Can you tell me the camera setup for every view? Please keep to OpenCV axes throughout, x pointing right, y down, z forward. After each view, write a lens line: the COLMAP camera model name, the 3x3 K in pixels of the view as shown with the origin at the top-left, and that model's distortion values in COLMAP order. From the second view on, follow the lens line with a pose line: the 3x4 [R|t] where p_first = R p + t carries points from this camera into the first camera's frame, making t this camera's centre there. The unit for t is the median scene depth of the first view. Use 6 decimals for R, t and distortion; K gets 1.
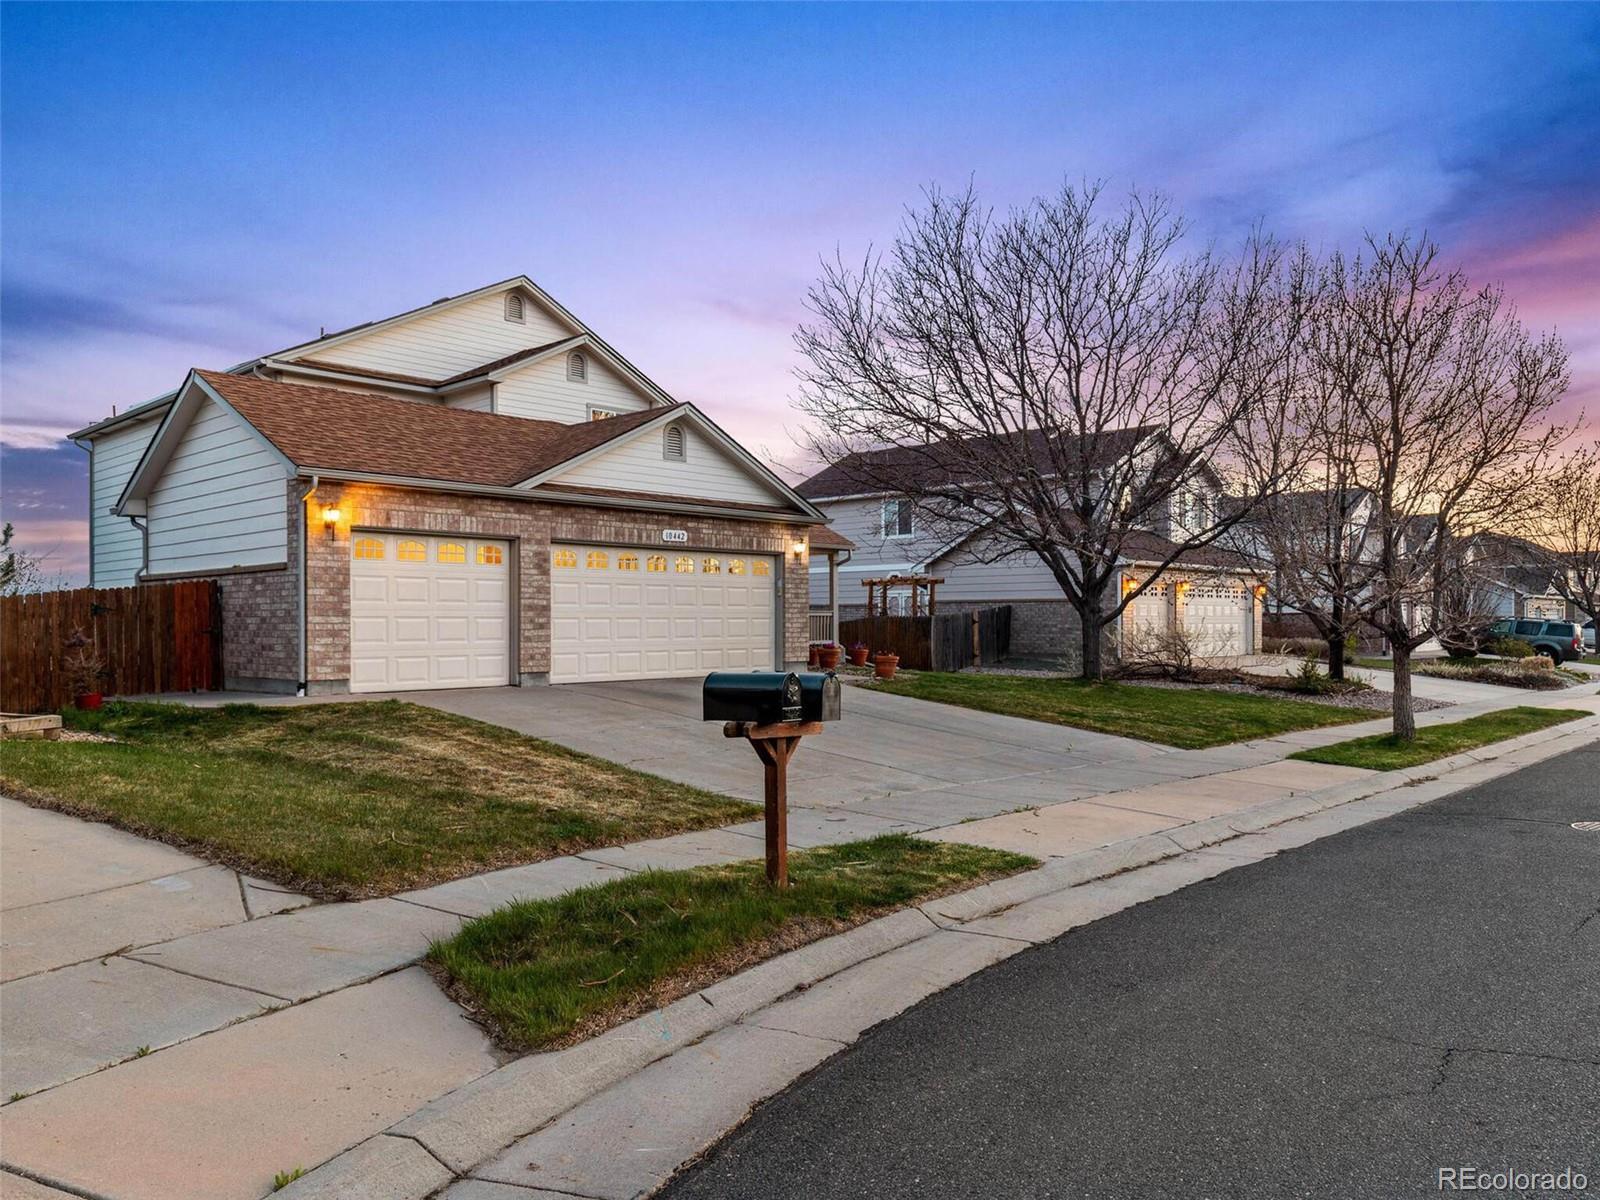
lens RADIAL K [[1202.3, 0, 794.1], [0, 1202.3, 600.7], [0, 0, 1]] dist [-0.005441, 0.000102]
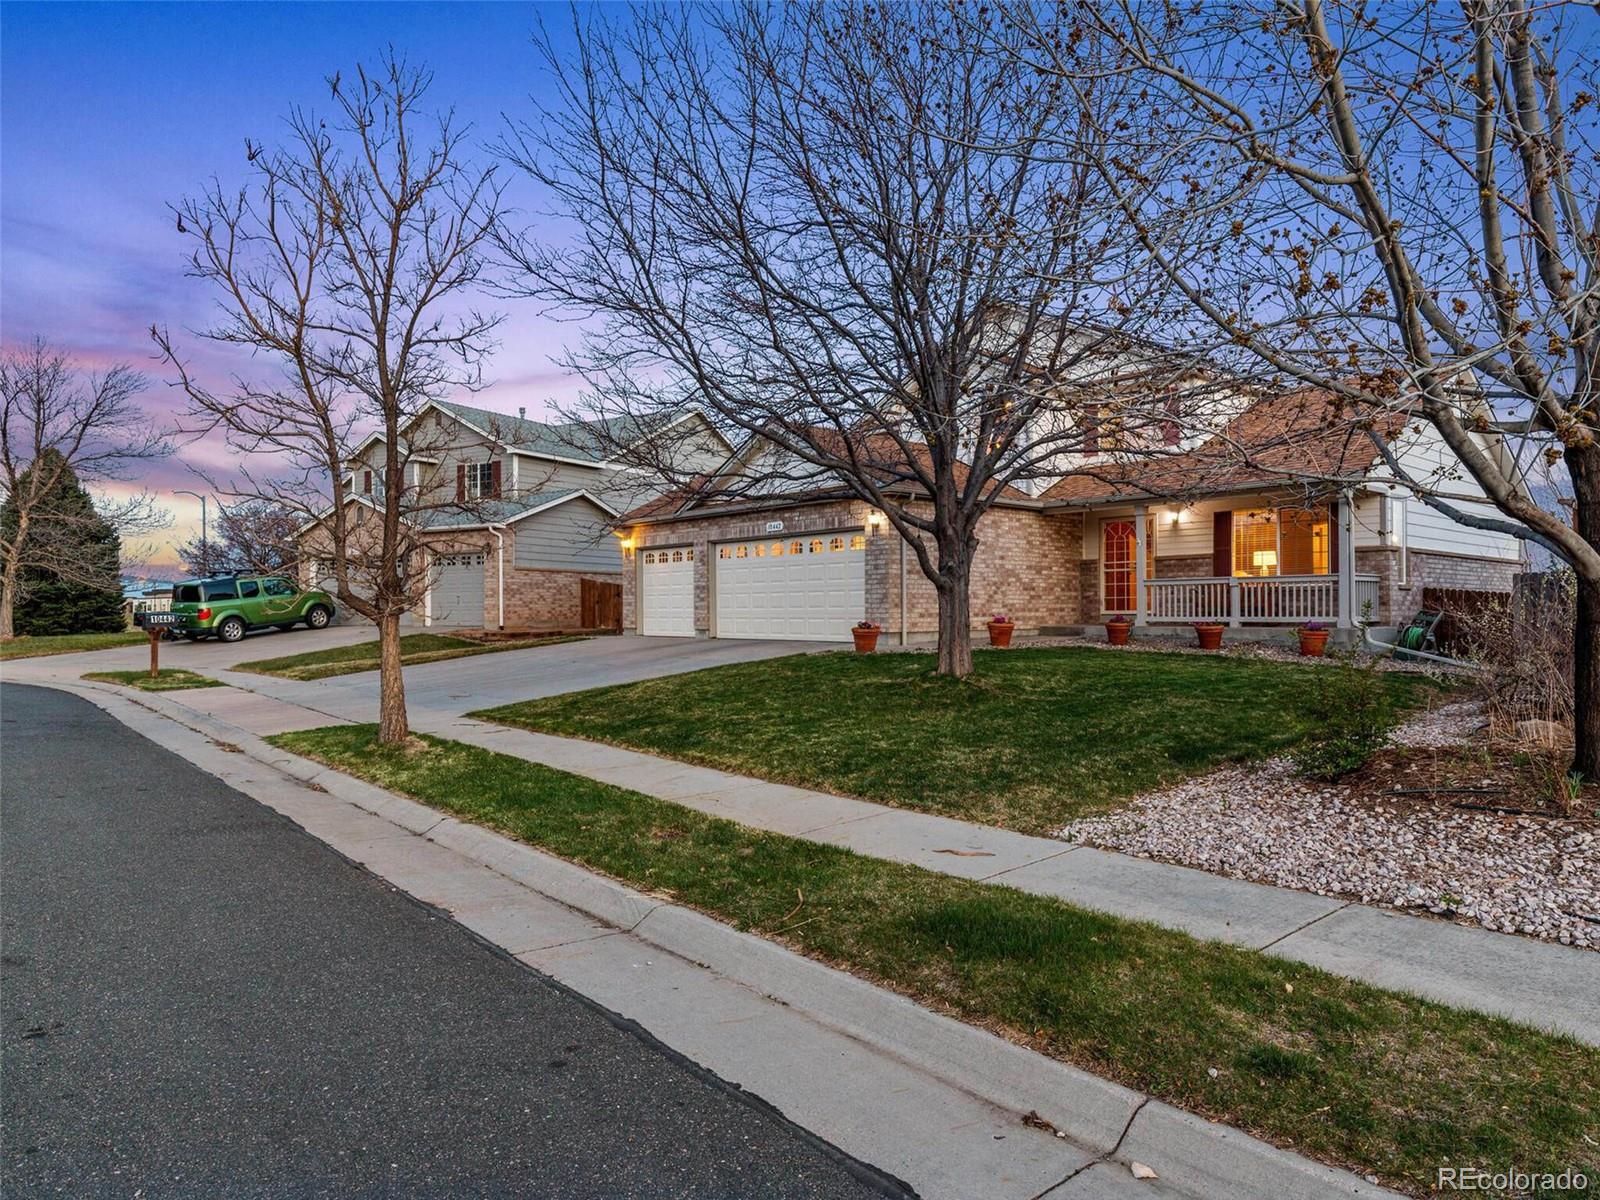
lens RADIAL K [[986.6, 0, 799.6], [0, 986.6, 603.6], [0, 0, 1]] dist [-0.001662, -0.000044]
pose [[-0.124663, 0.002878, -0.992195, 1.004822], [0.026743, 0.999642, -0.000460, 0.029508], [0.991839, -0.026591, -0.124695, 1.273536]]
